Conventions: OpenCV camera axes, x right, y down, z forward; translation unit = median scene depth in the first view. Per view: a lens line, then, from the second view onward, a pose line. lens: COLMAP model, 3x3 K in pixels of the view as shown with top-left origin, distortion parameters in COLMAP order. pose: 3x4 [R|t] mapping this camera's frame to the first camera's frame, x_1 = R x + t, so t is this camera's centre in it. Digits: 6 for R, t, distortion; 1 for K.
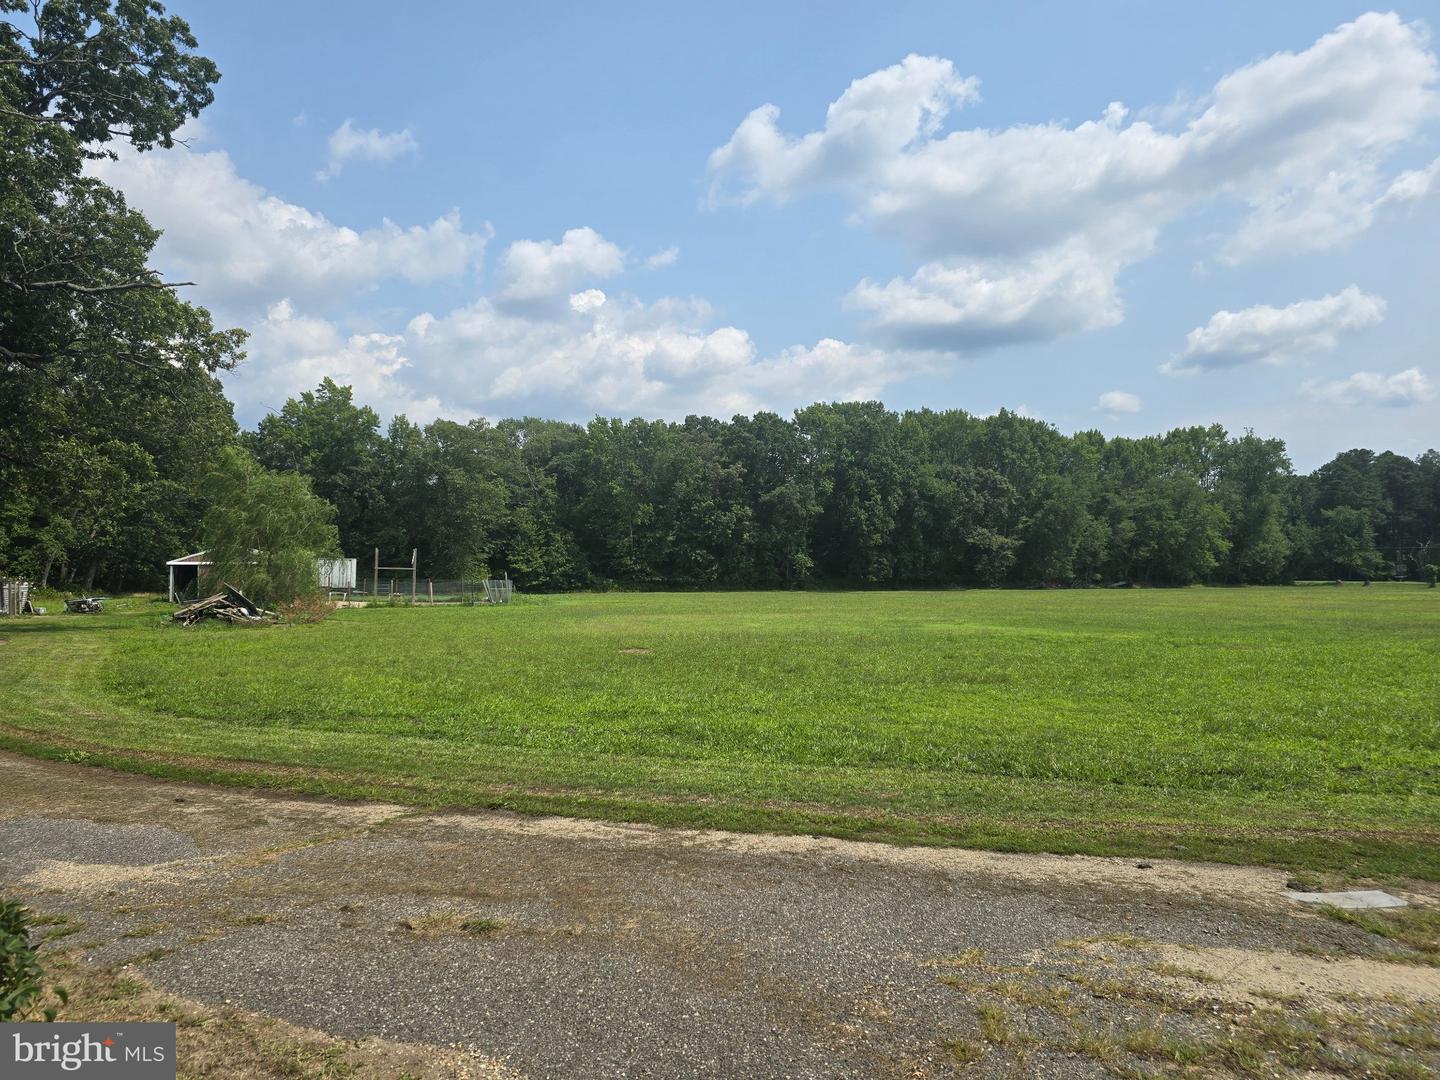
lens RADIAL K [[955.5, 0, 700.5], [0, 955.5, 513.5], [0, 0, 1]] dist [0.034832, -0.037040]
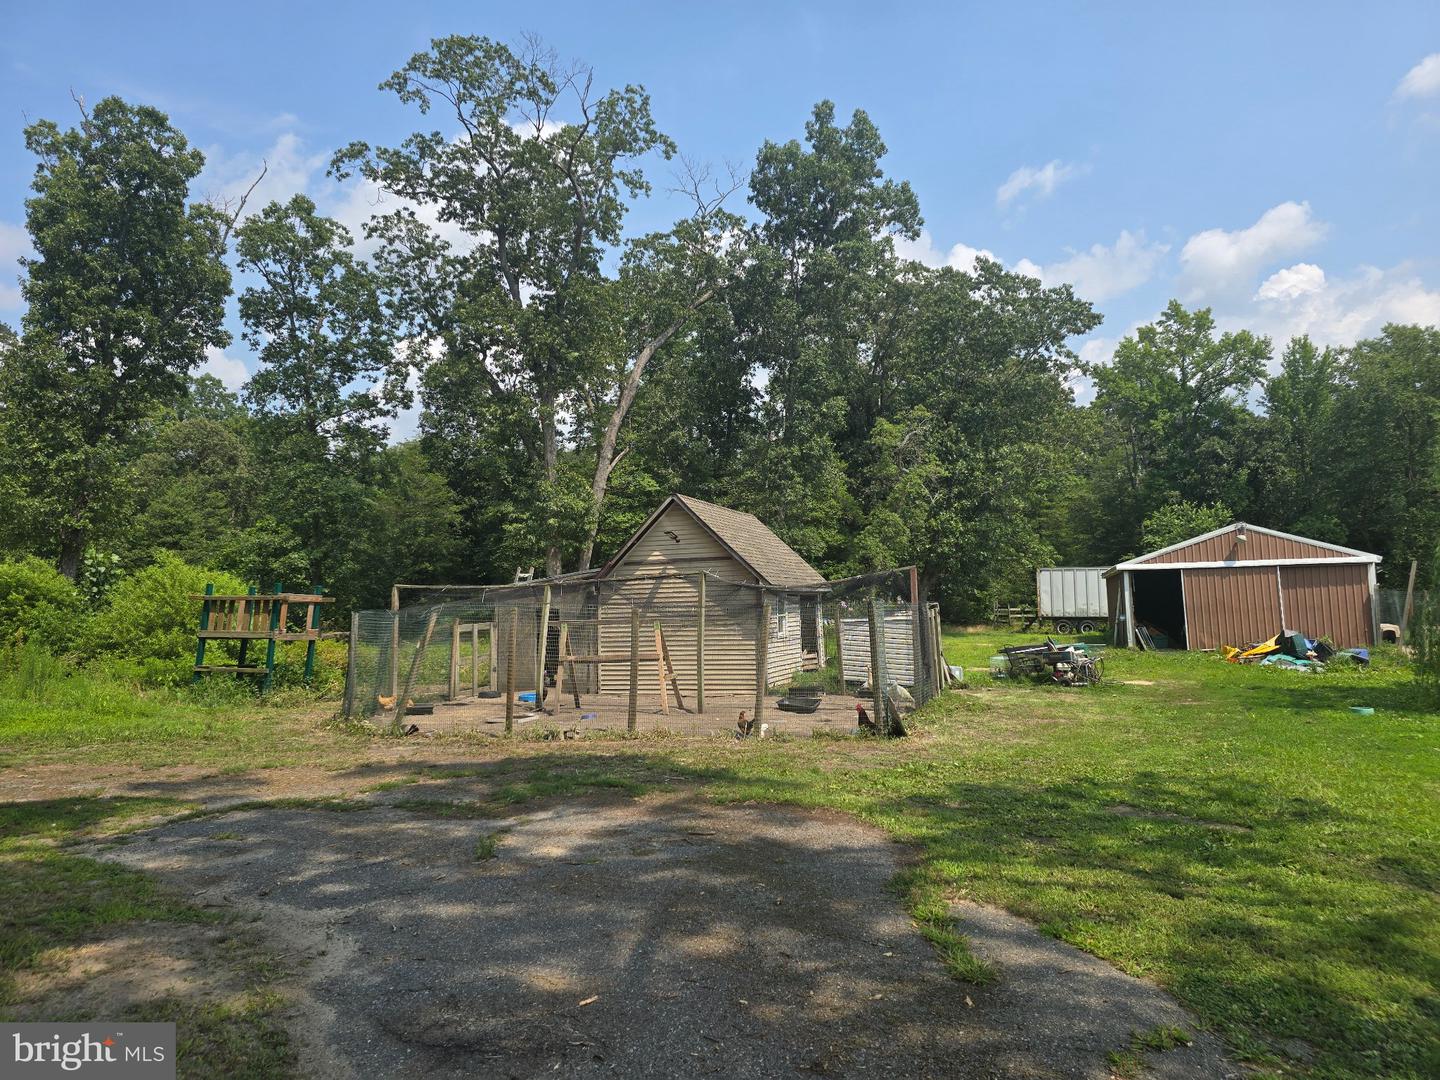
lens RADIAL K [[955.8, 0, 719.7], [0, 955.8, 494.0], [0, 0, 1]] dist [0.096773, -0.099488]
pose [[0.778012, -0.091754, -0.621513, -0.067137], [0.061109, 0.995639, -0.070489, 0.006198], [0.625270, 0.016862, 0.780226, 0.081657]]
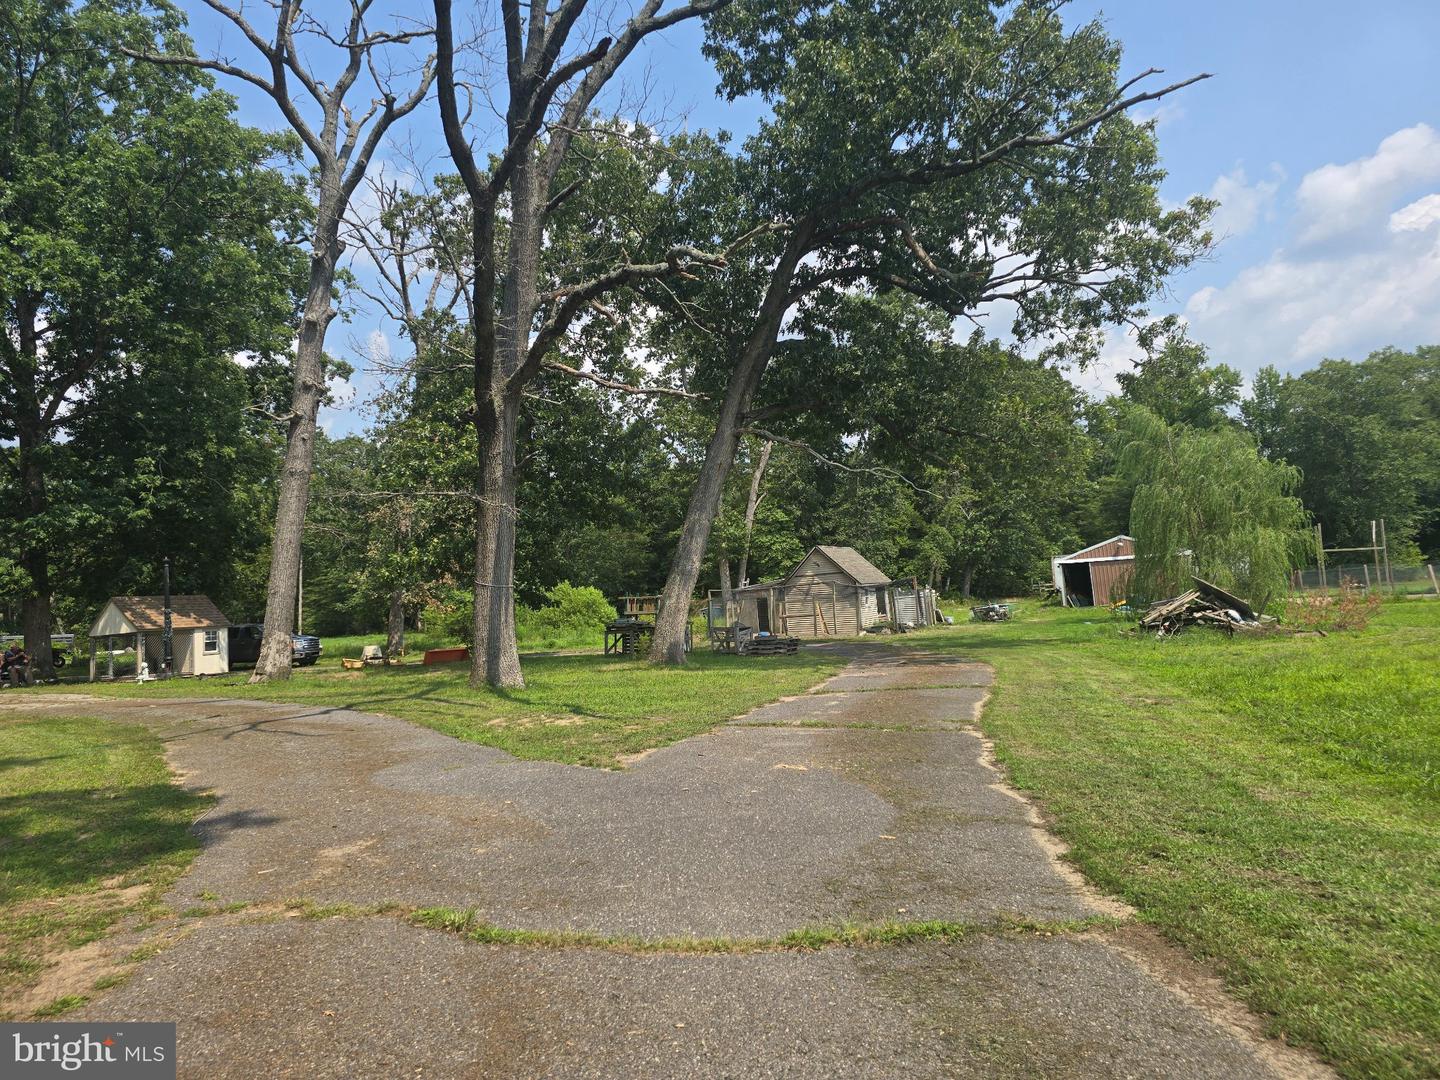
lens RADIAL K [[955.8, 0, 719.7], [0, 955.8, 494.0], [0, 0, 1]] dist [0.096773, -0.099488]
pose [[0.711173, -0.120593, -0.692596, -0.025104], [0.106521, 0.992287, -0.063396, 0.002097], [0.694900, -0.028690, 0.718534, 0.024627]]
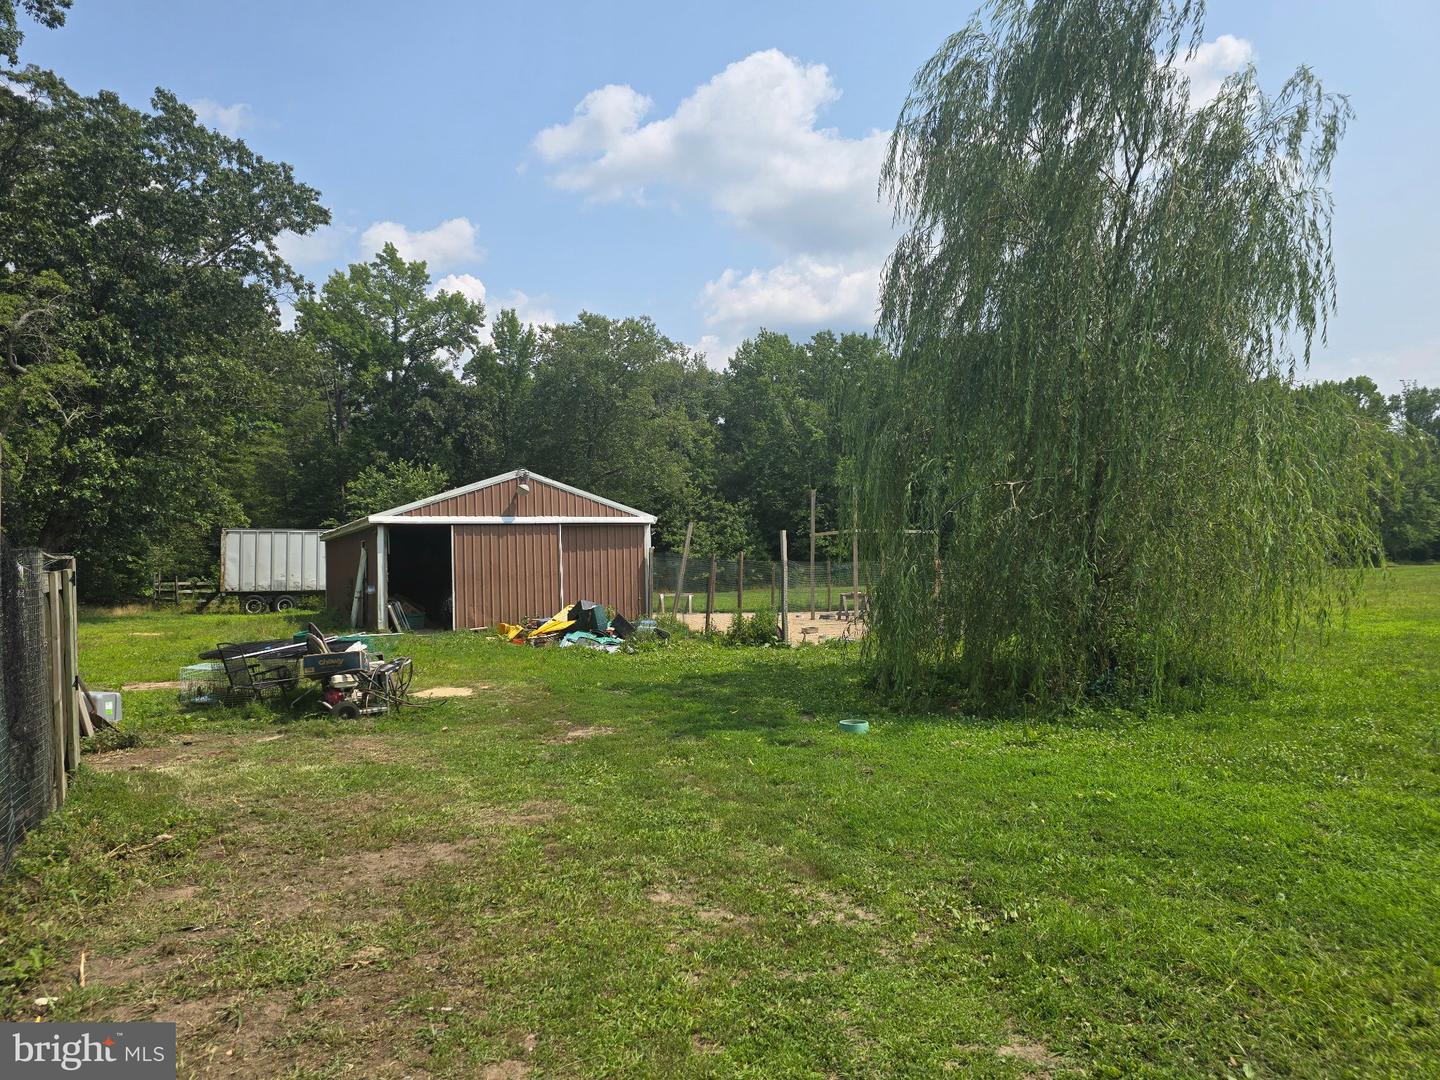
lens RADIAL K [[964.3, 0, 720.0], [0, 964.3, 540.0], [0, 0, 1]] dist [0.085967, -0.089806]
pose [[0.991454, -0.017896, 0.129226, -0.079199], [0.013542, 0.999313, 0.034491, 0.008144], [-0.129755, -0.032447, 0.991015, 0.105842]]
